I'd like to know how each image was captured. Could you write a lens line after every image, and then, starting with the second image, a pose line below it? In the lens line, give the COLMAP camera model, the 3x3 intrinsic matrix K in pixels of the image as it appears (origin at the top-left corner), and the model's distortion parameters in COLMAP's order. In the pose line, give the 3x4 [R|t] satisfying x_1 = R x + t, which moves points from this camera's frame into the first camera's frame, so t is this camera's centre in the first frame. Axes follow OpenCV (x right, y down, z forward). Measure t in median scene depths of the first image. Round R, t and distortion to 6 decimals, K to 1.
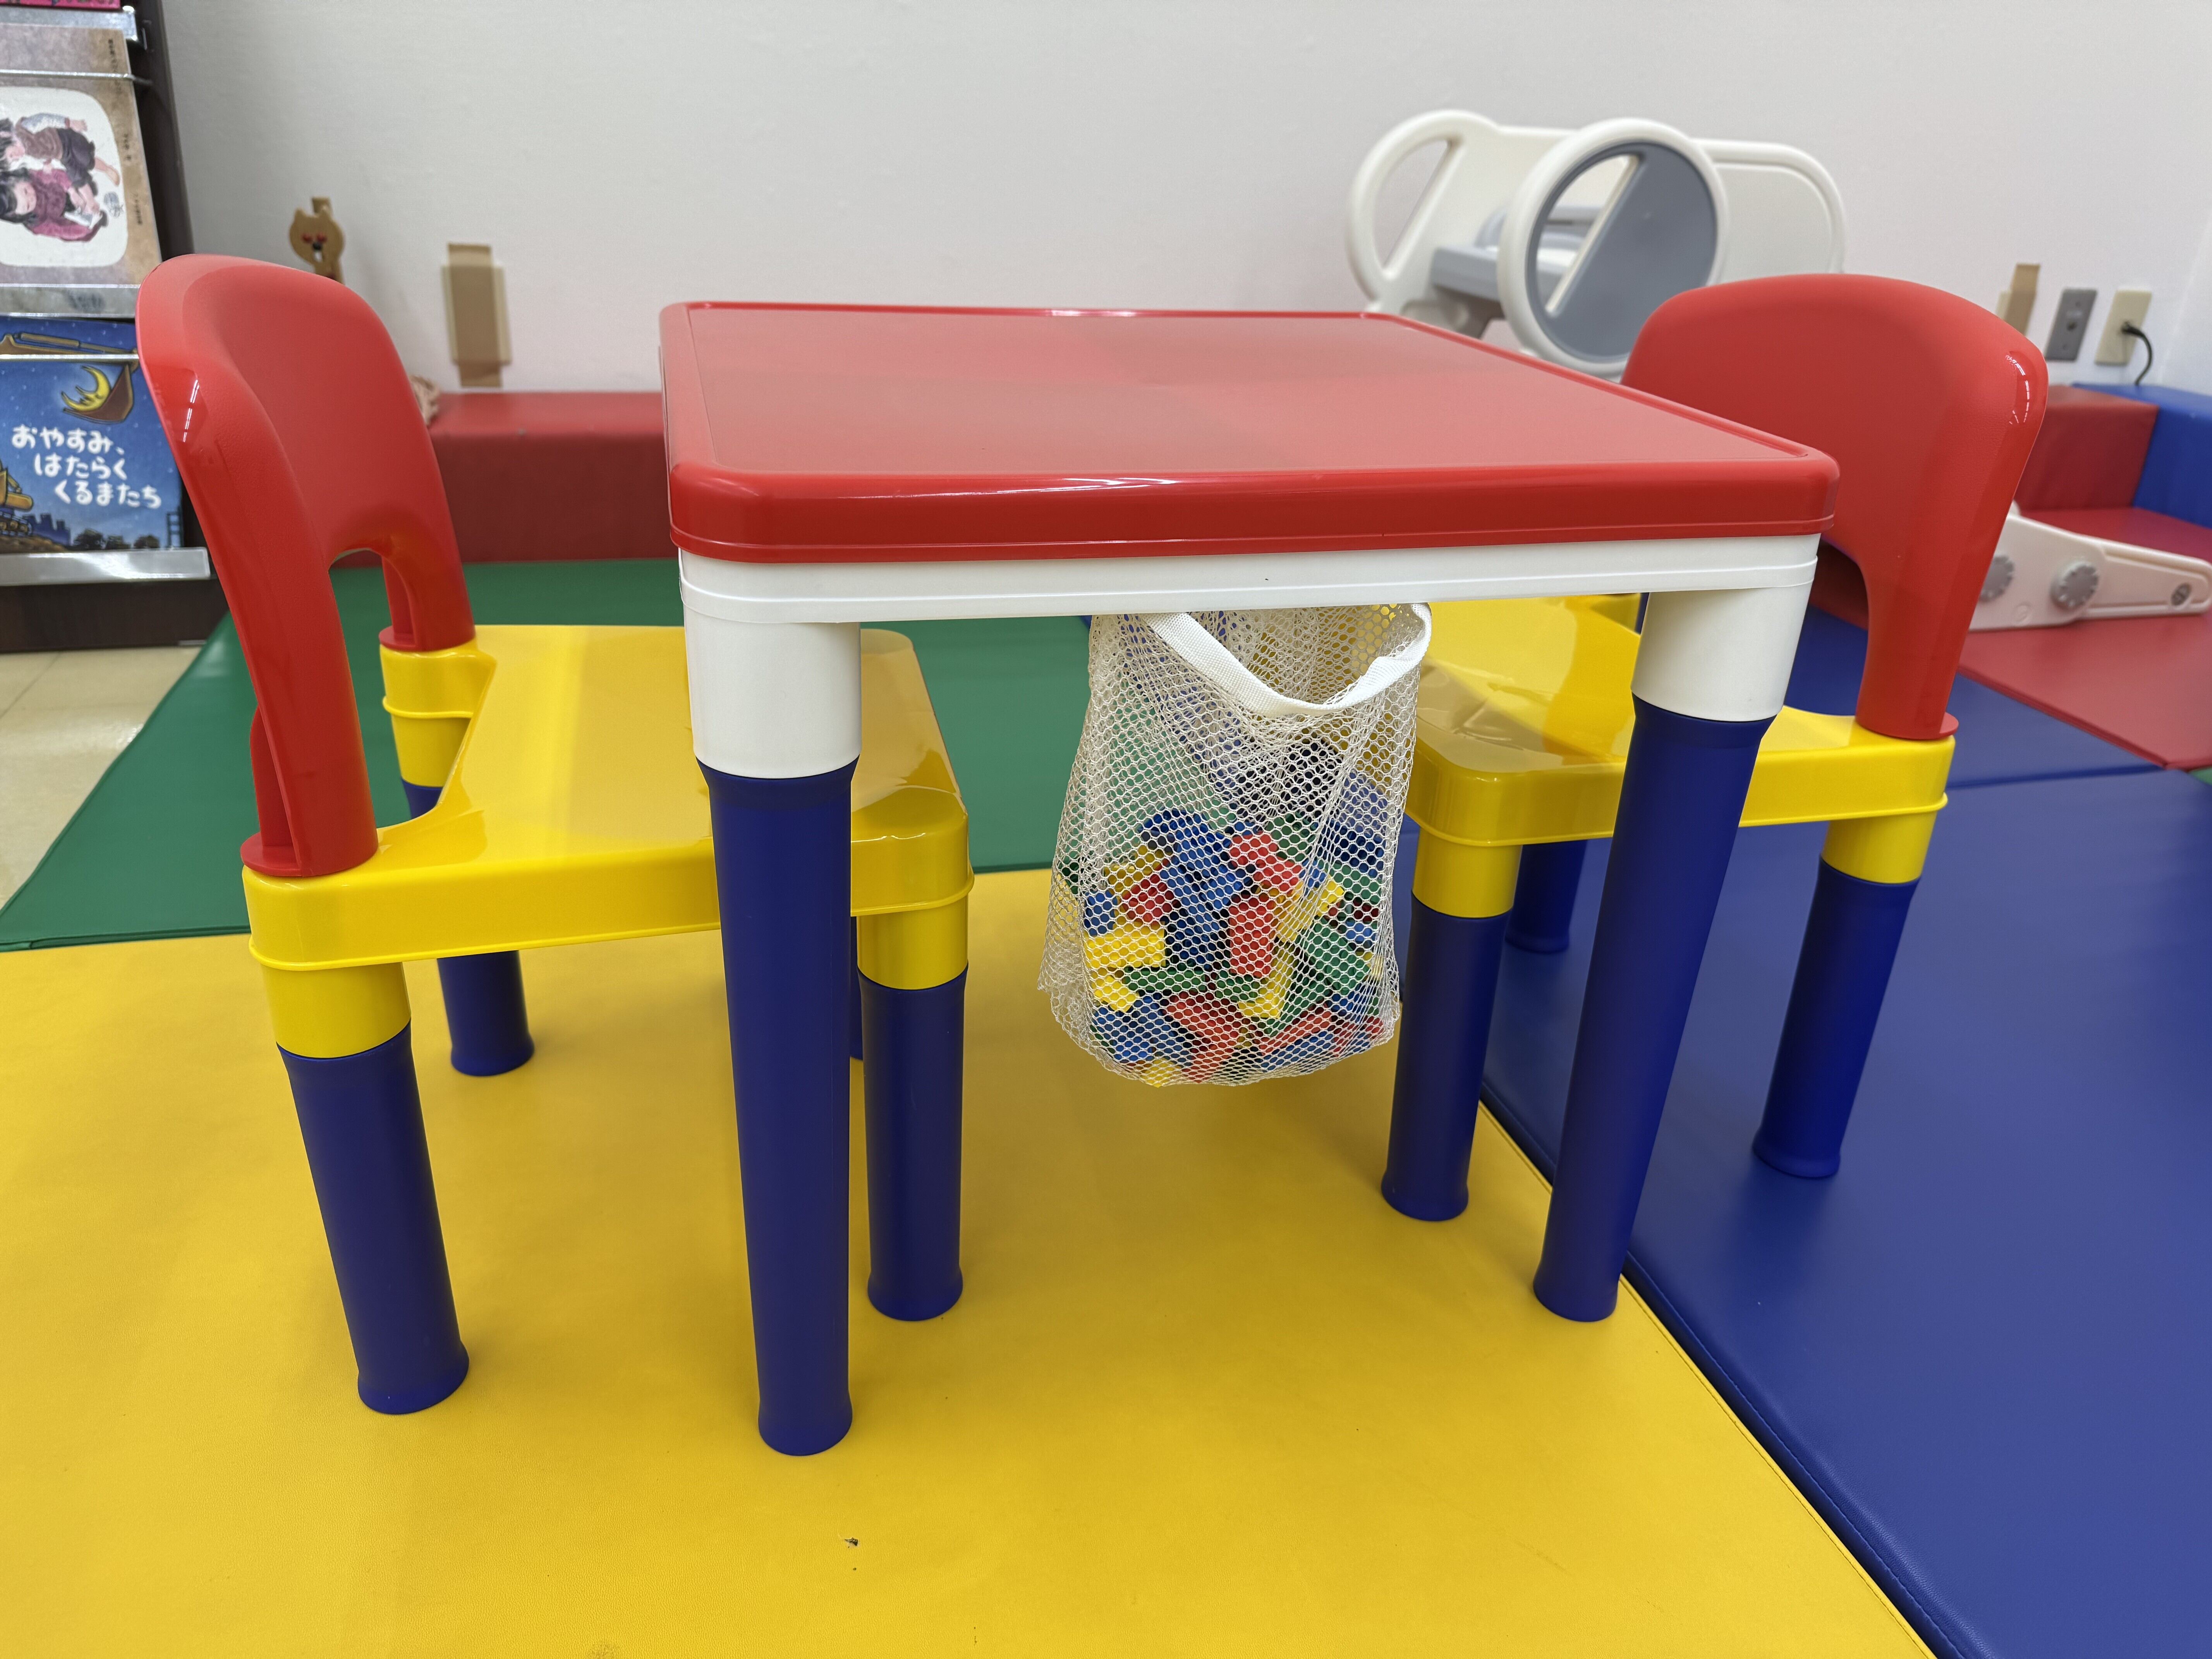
lens RADIAL K [[1565.7, 0, 1099.7], [0, 1565.7, 827.5], [0, 0, 1]] dist [0.056525, -0.031684]
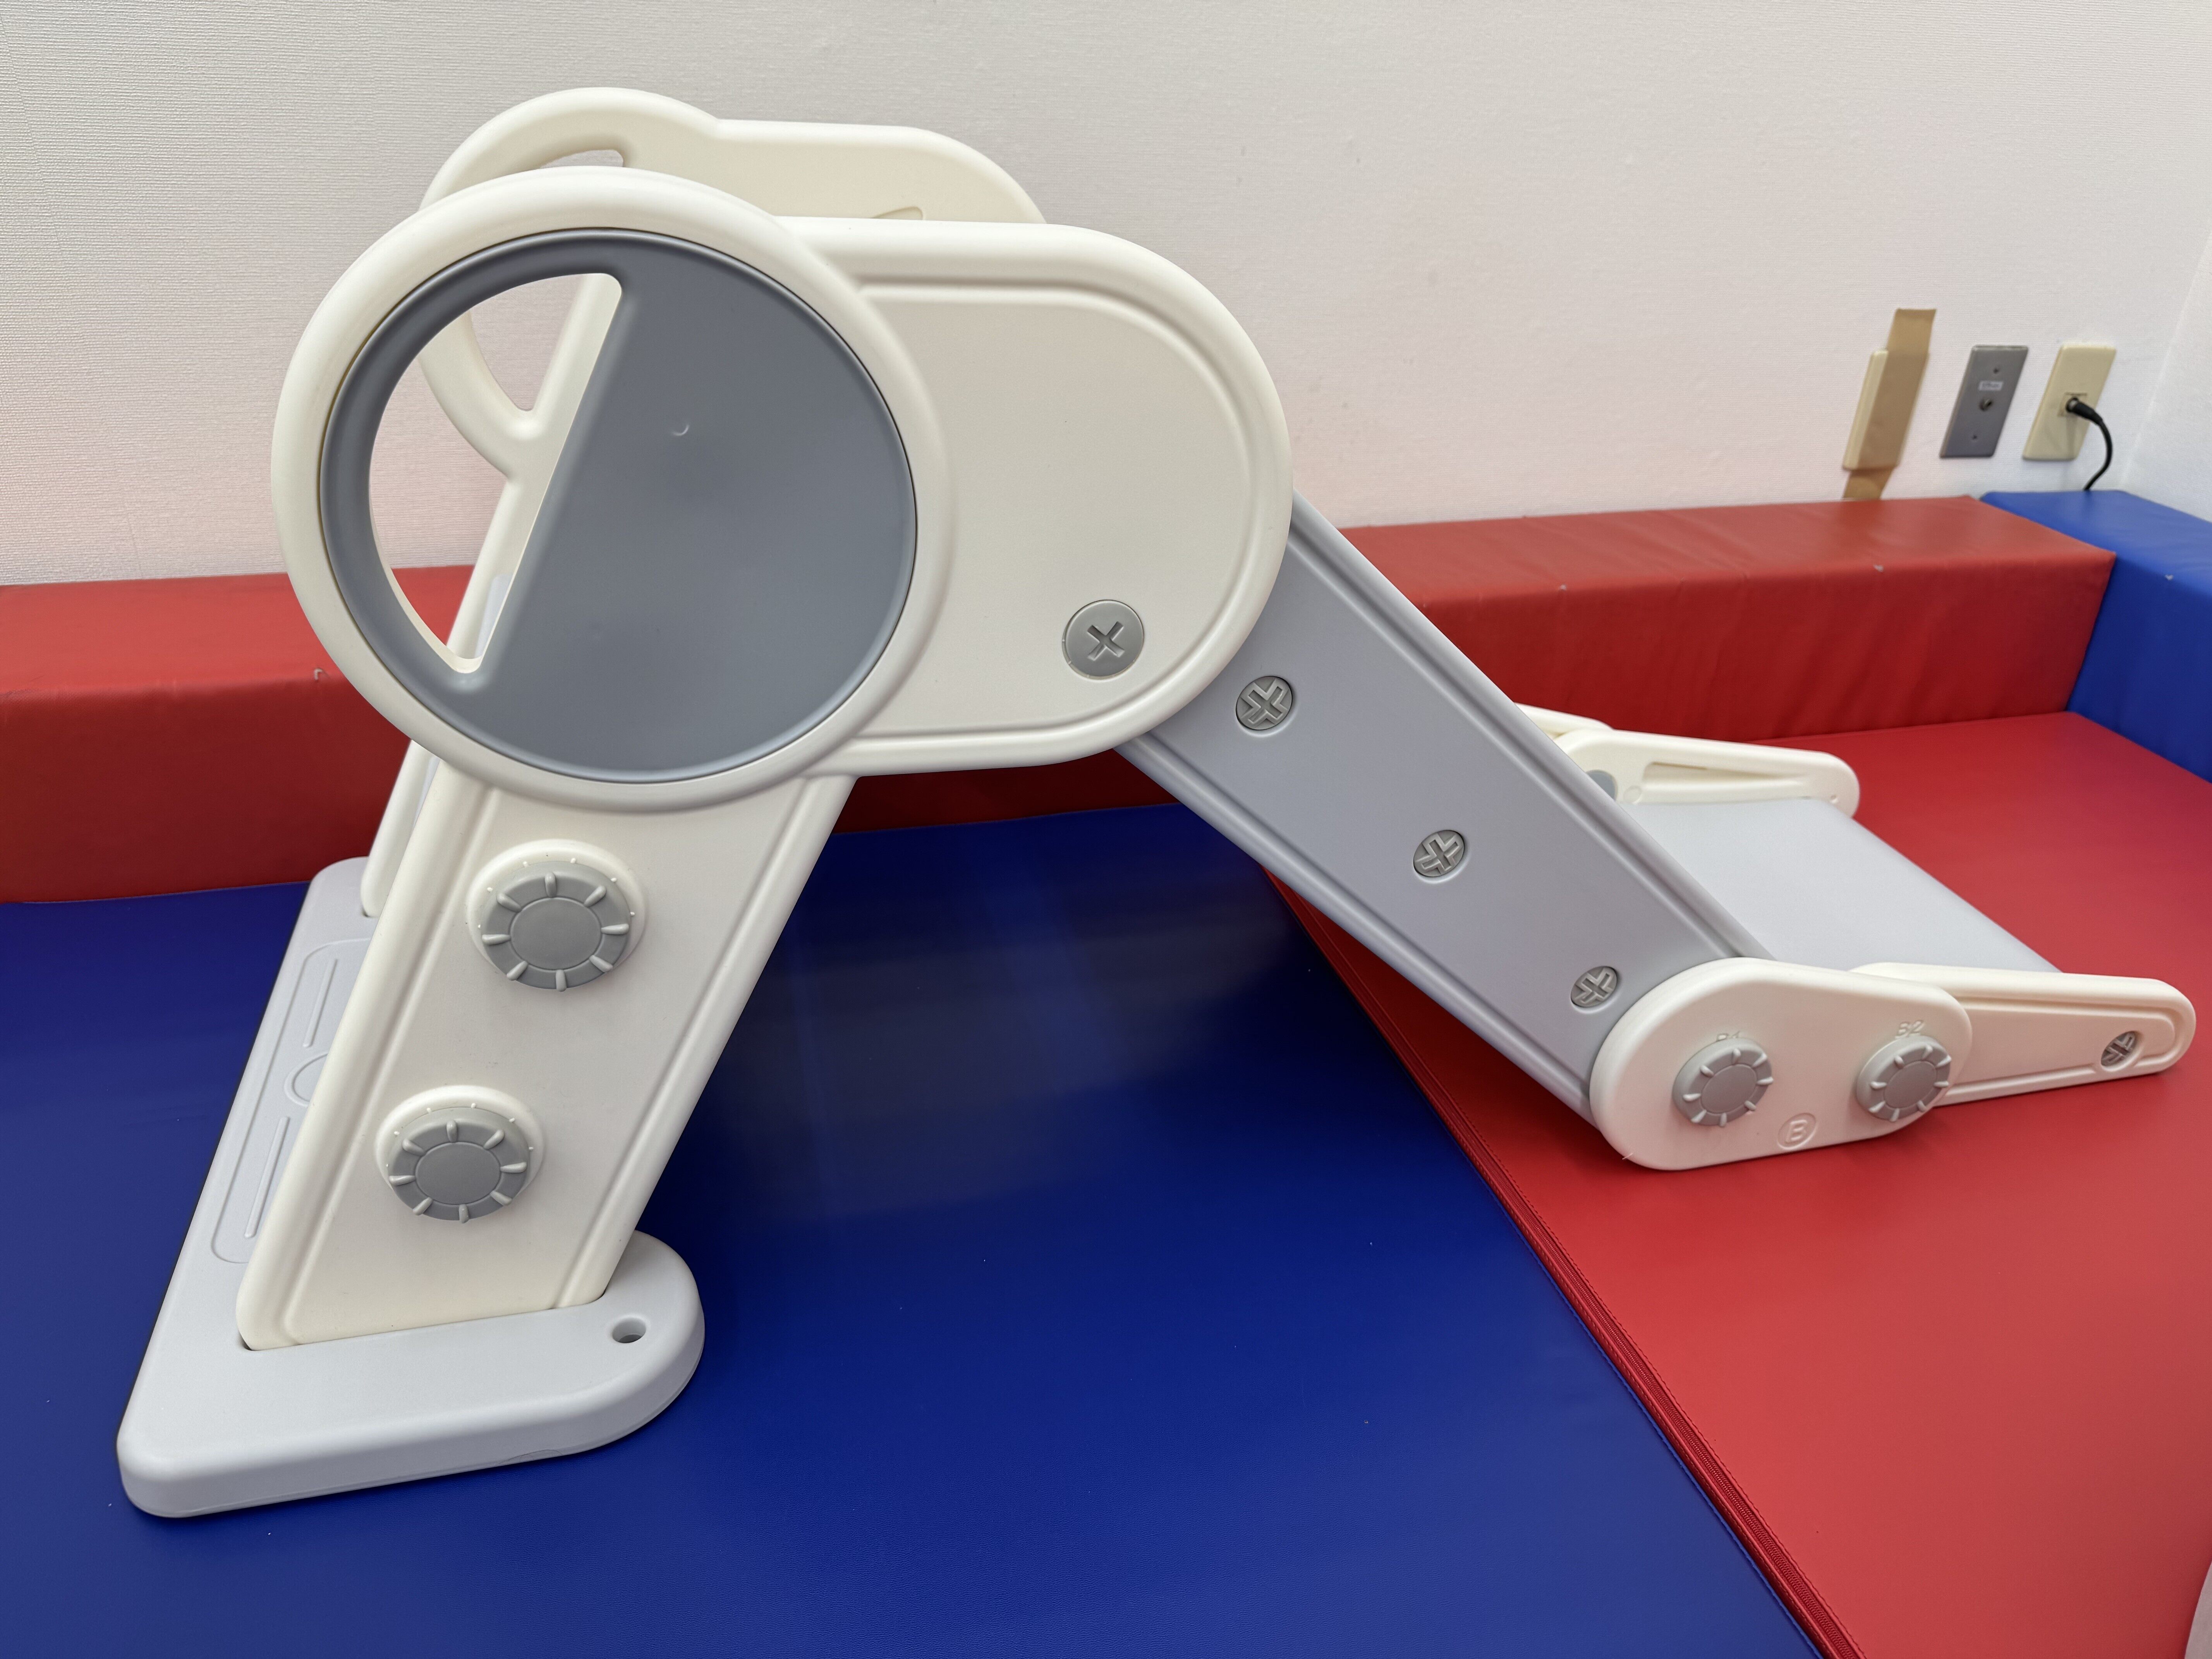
lens RADIAL K [[1565.7, 0, 1090.3], [0, 1565.7, 834.1], [0, 0, 1]] dist [0.056525, -0.031684]
pose [[0.999997, 0.001535, 0.002147, 0.399853], [-0.001652, 0.998460, 0.055444, -0.283140], [-0.002058, -0.055448, 0.998459, 0.570940]]
